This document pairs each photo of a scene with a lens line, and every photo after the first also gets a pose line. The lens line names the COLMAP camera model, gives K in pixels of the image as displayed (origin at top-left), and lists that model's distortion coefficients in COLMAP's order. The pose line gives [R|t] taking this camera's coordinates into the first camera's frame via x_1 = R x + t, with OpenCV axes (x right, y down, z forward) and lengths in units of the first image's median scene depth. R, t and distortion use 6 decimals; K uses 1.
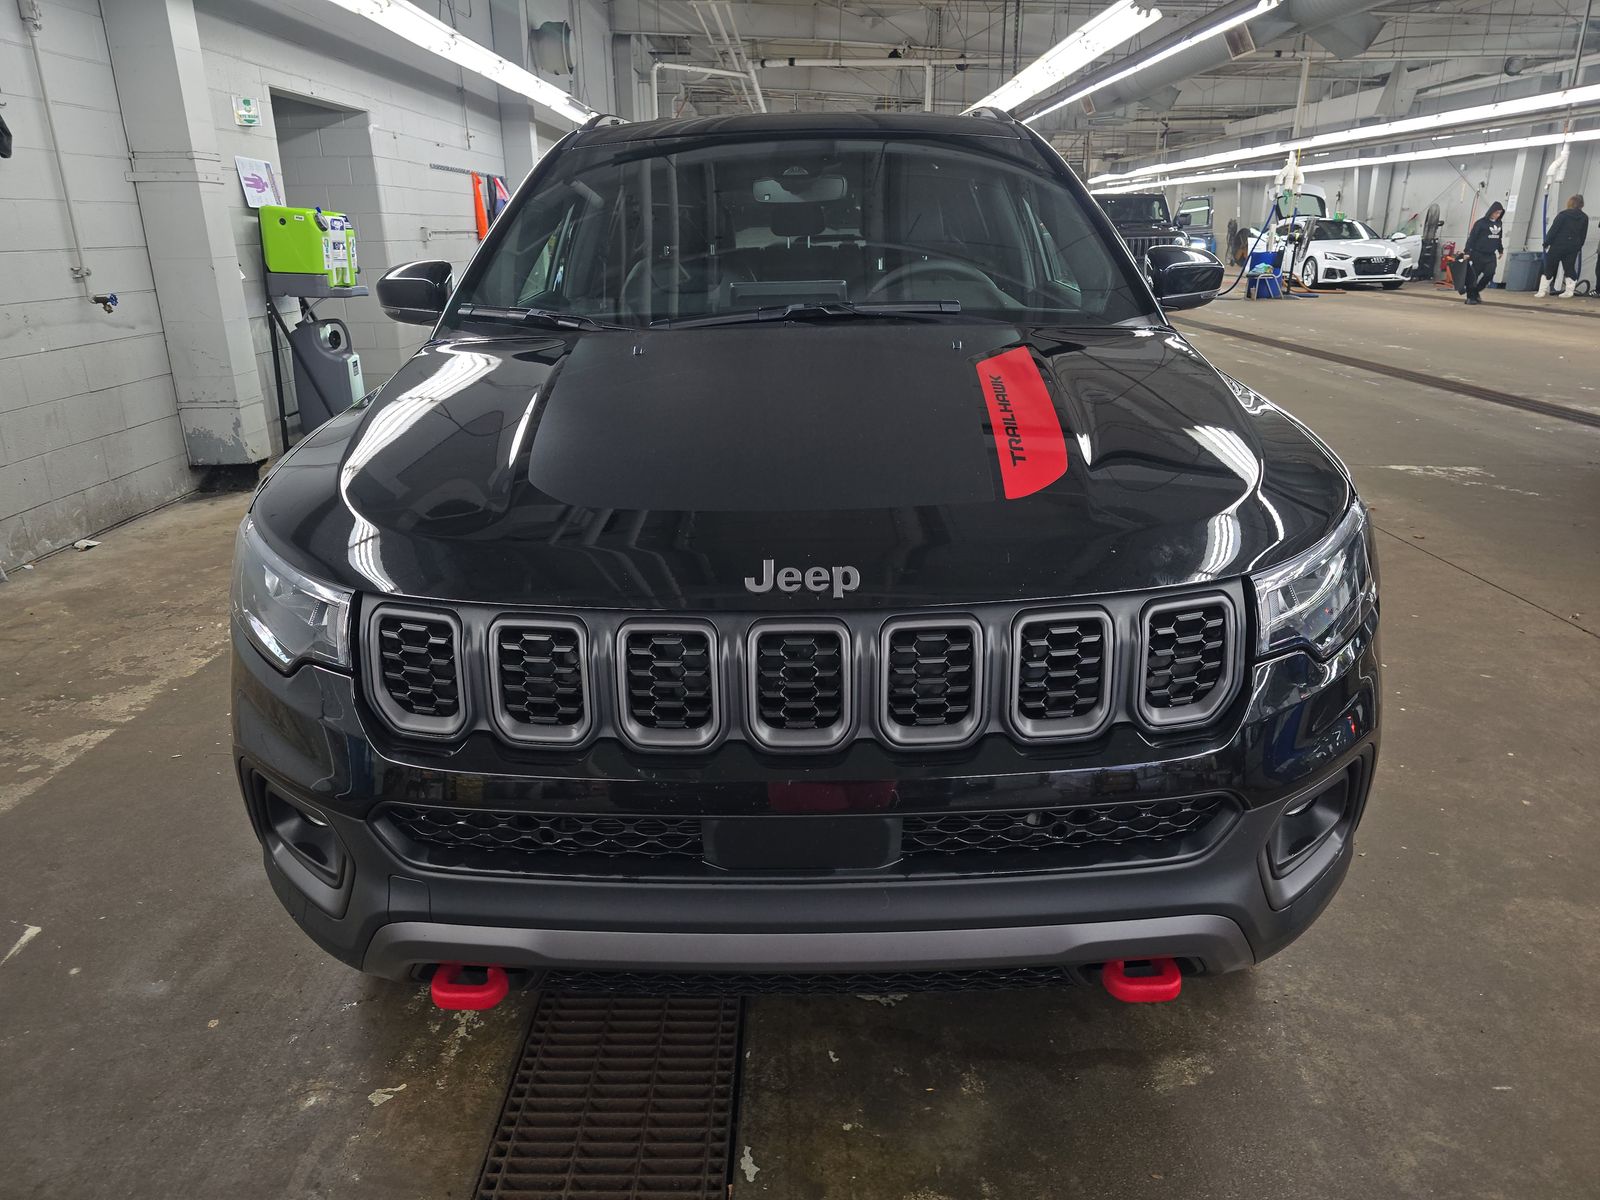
lens RADIAL K [[1078.8, 0, 793.8], [0, 1078.8, 600.0], [0, 0, 1]] dist [0.035645, -0.027053]
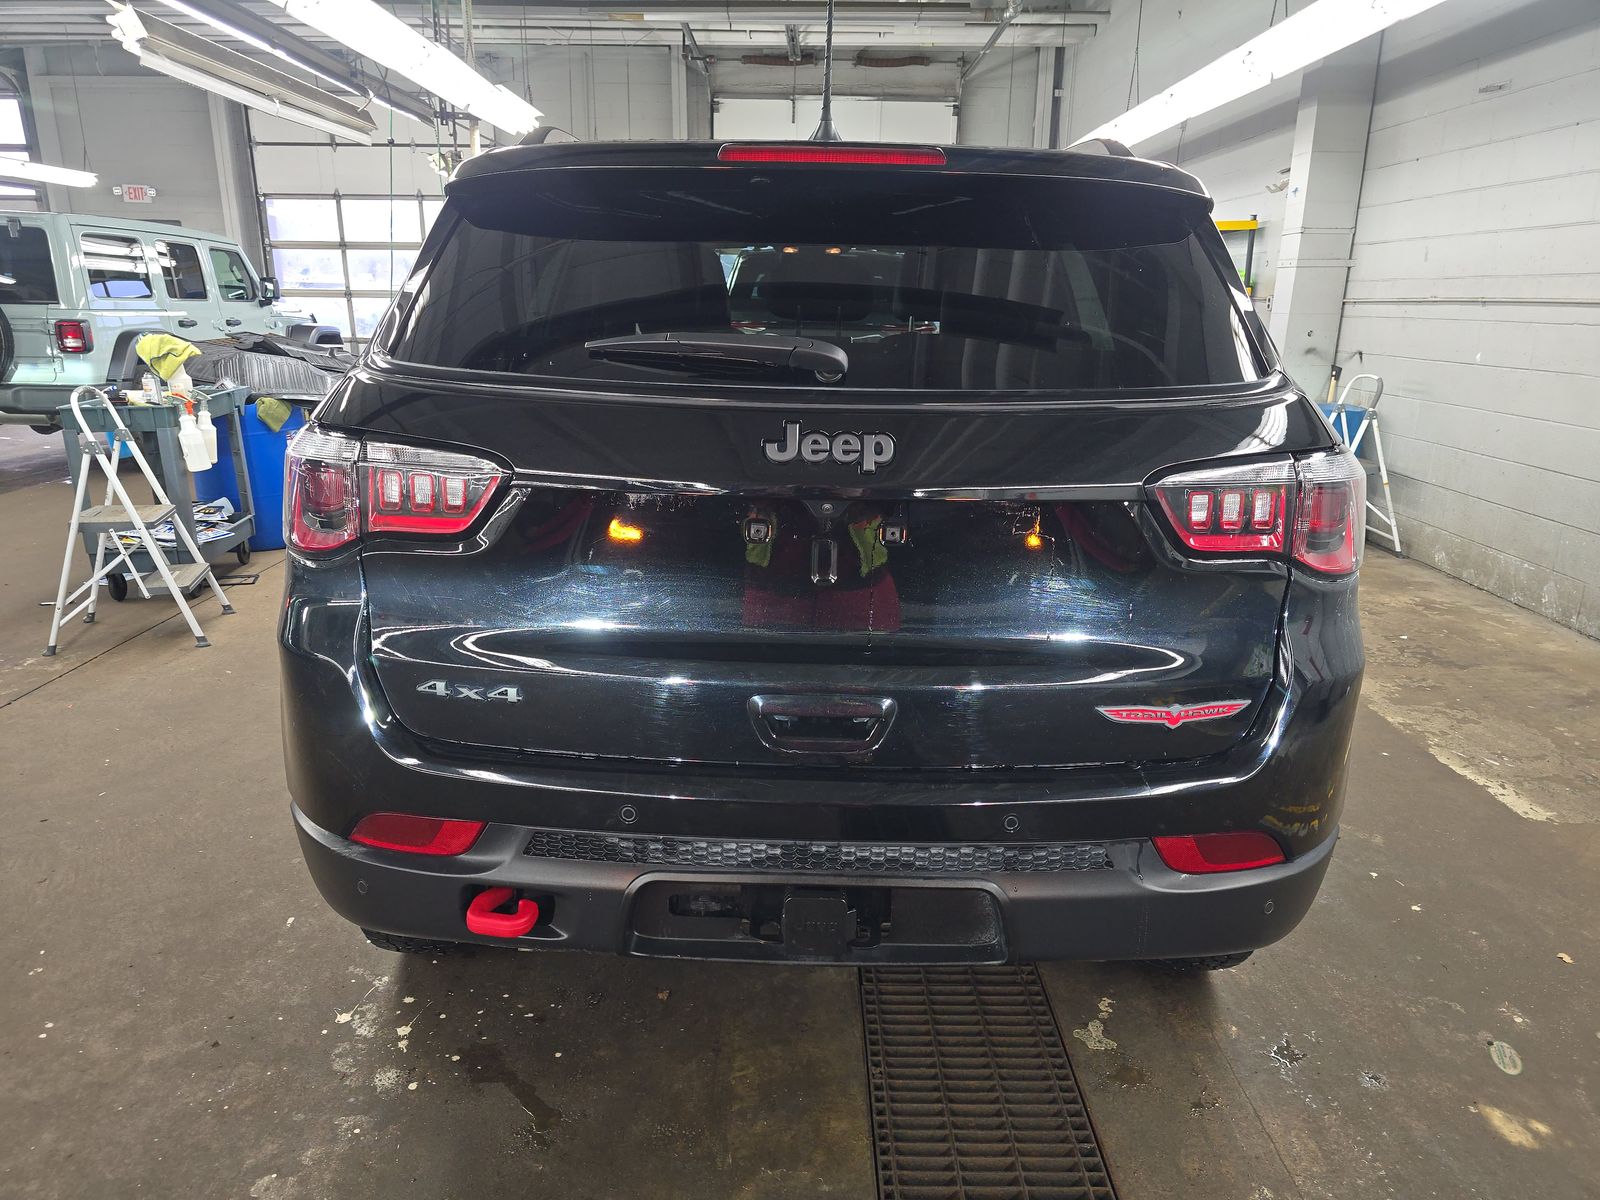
lens RADIAL K [[1078.8, 0, 793.8], [0, 1078.8, 600.0], [0, 0, 1]] dist [0.035645, -0.027053]
pose [[-0.999999, -0.000113, -0.001112, 0.014471], [-0.000726, 0.821780, 0.569805, -0.454998], [0.000850, 0.569805, -0.821779, 1.307741]]
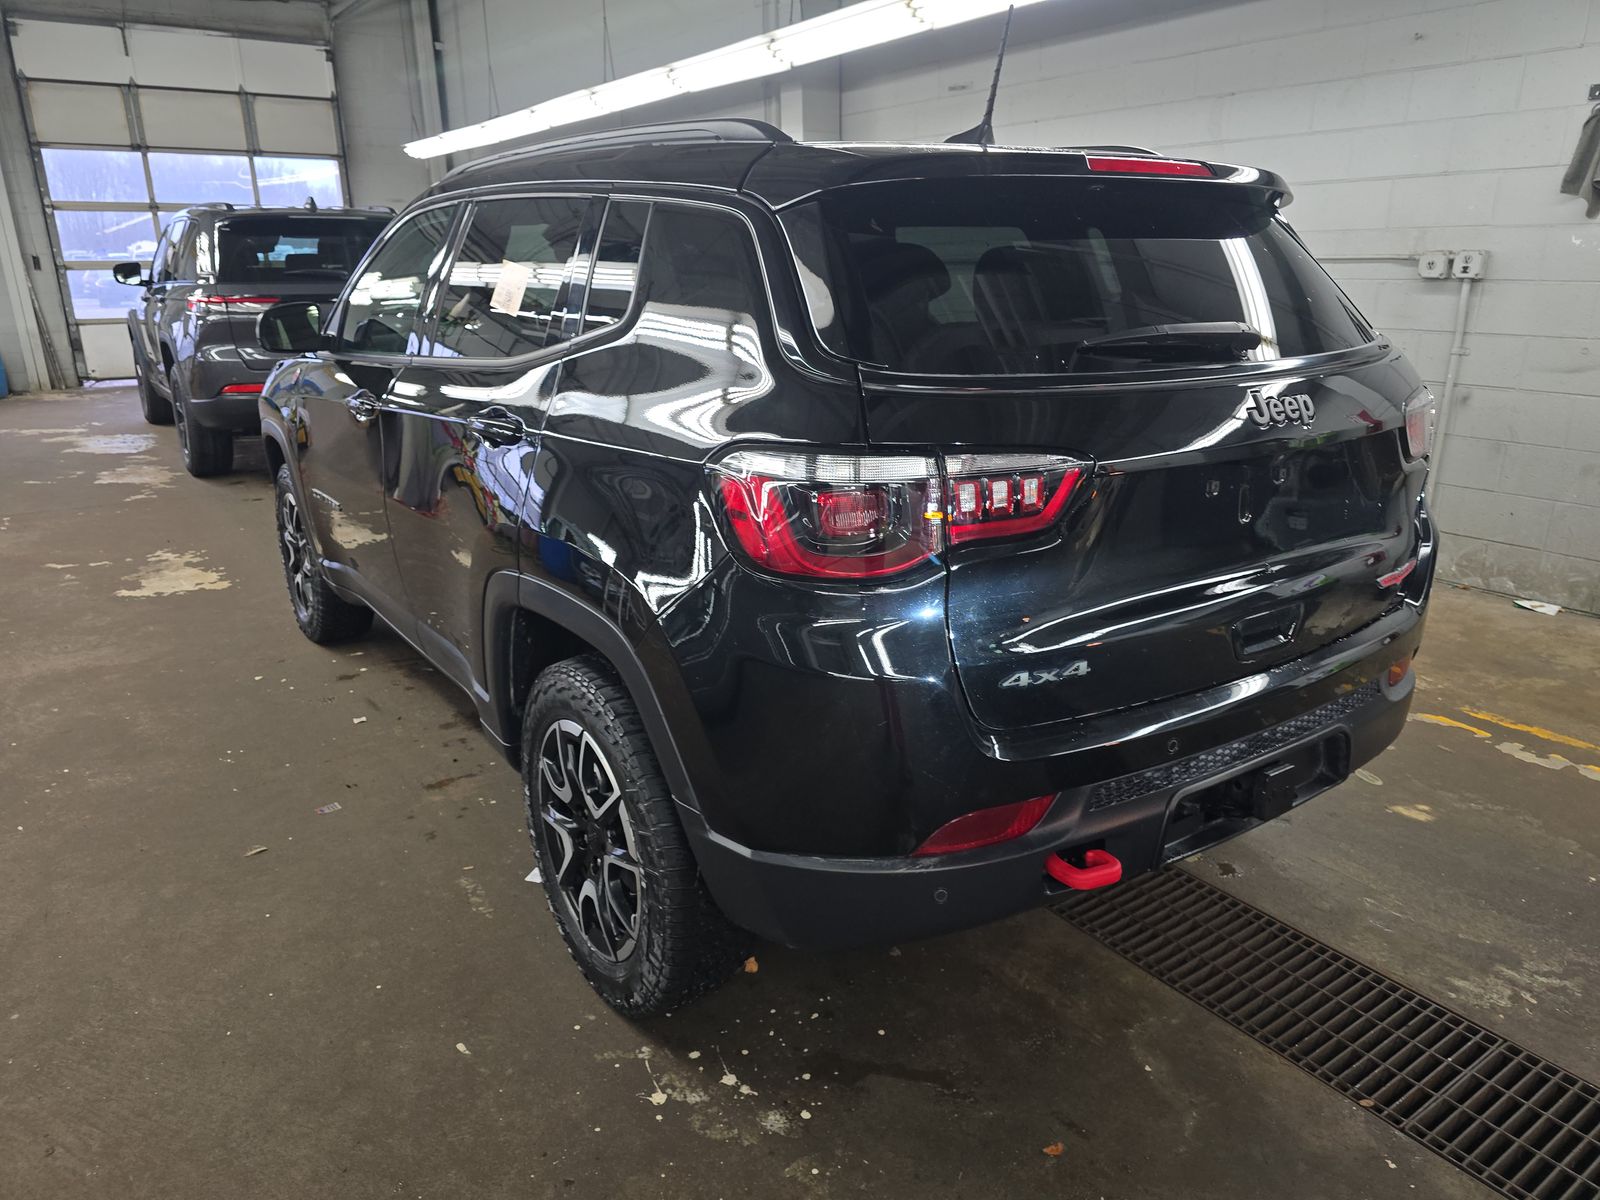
lens RADIAL K [[1078.8, 0, 793.8], [0, 1078.8, 600.0], [0, 0, 1]] dist [0.035645, -0.027053]
pose [[-0.821369, 0.195212, -0.535953, 0.329649], [-0.165149, 0.817978, 0.551033, -0.445211], [0.545966, 0.541113, -0.639623, 1.227874]]
